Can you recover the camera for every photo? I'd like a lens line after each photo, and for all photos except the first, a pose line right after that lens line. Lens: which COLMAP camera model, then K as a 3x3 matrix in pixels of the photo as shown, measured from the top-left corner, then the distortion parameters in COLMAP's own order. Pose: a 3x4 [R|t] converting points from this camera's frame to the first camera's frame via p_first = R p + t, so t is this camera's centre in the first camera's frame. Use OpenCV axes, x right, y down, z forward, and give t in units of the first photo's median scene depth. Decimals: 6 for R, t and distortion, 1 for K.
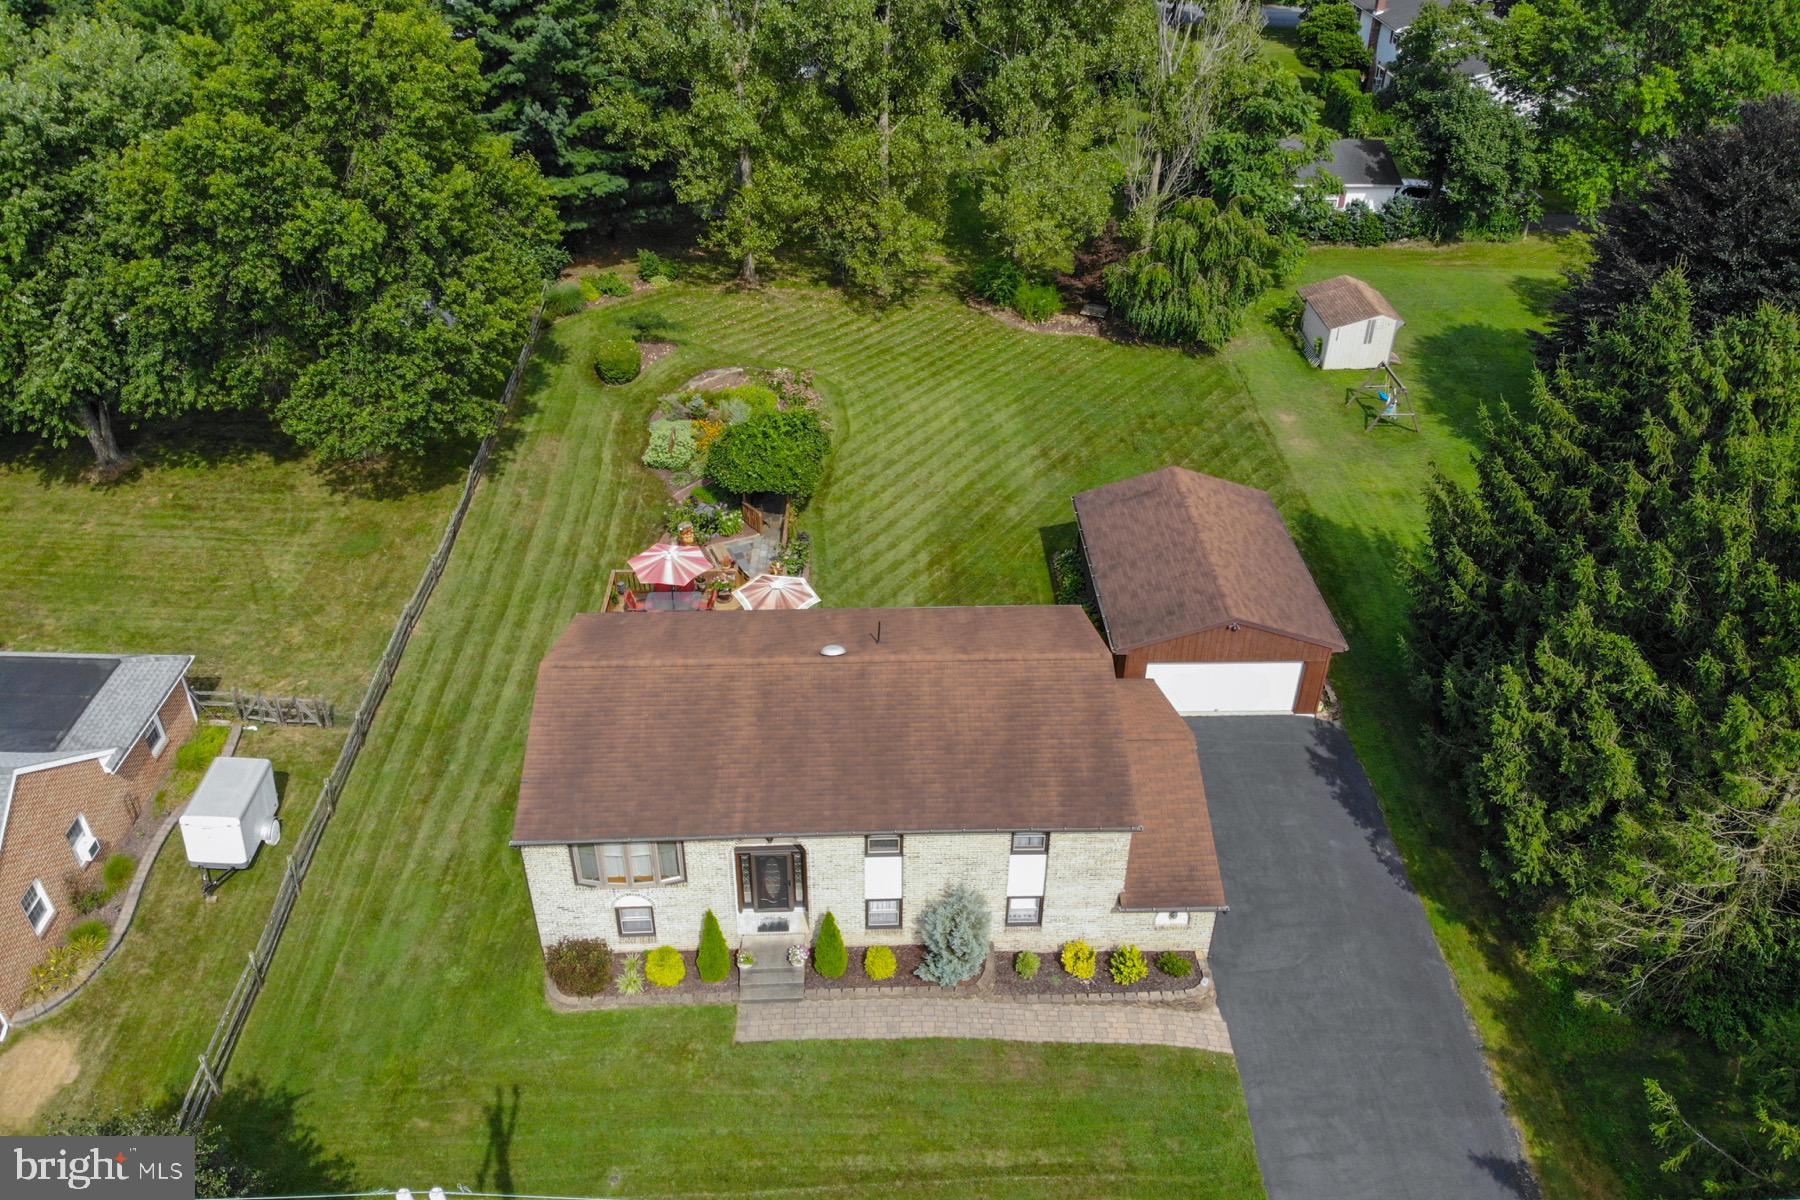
lens RADIAL K [[1323.7, 0, 912.4], [0, 1323.7, 596.6], [0, 0, 1]] dist [0.125685, -0.276253]
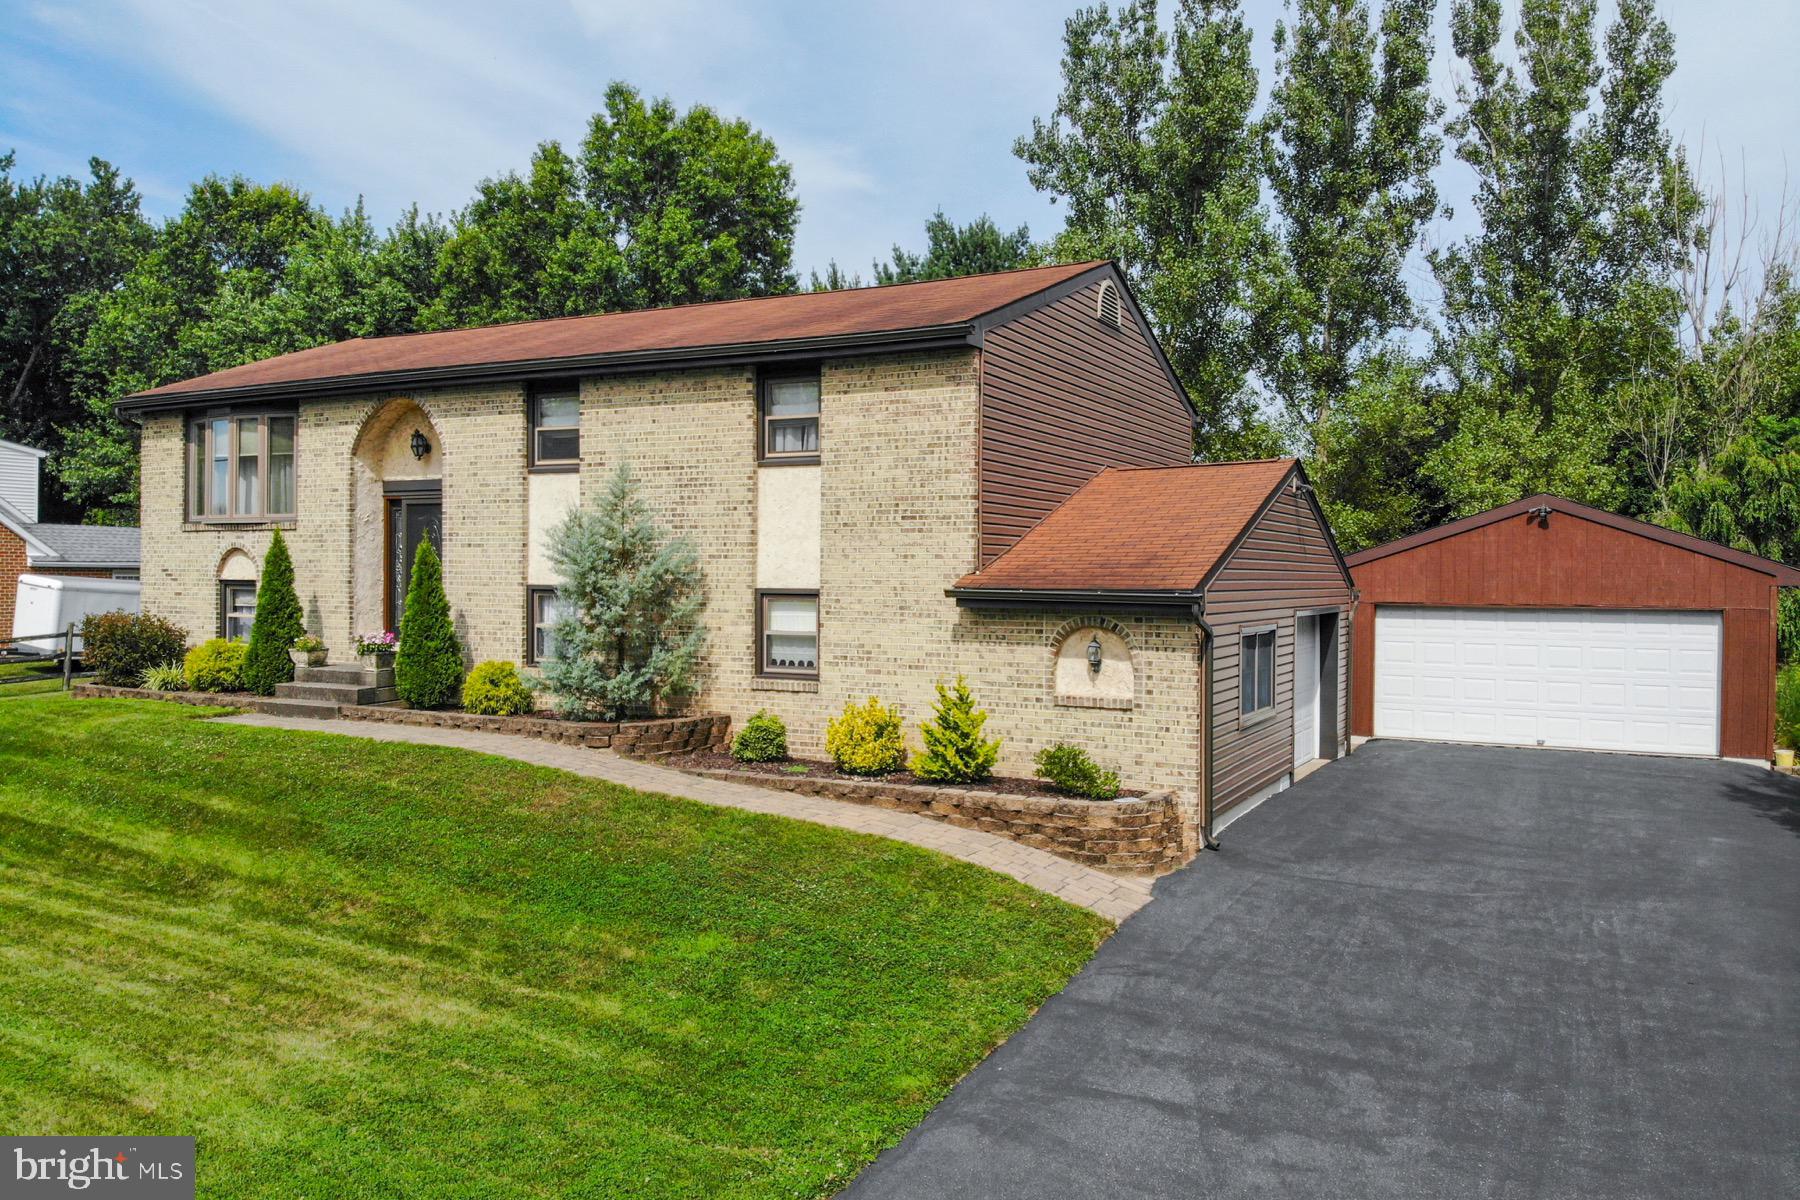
lens RADIAL K [[1323.7, 0, 912.4], [0, 1323.7, 596.6], [0, 0, 1]] dist [0.125685, -0.276253]
pose [[0.864082, 0.000981, -0.503350, 0.361095], [-0.291659, 0.815993, -0.499090, 0.453097], [0.410240, 0.578062, 0.705370, 0.702528]]
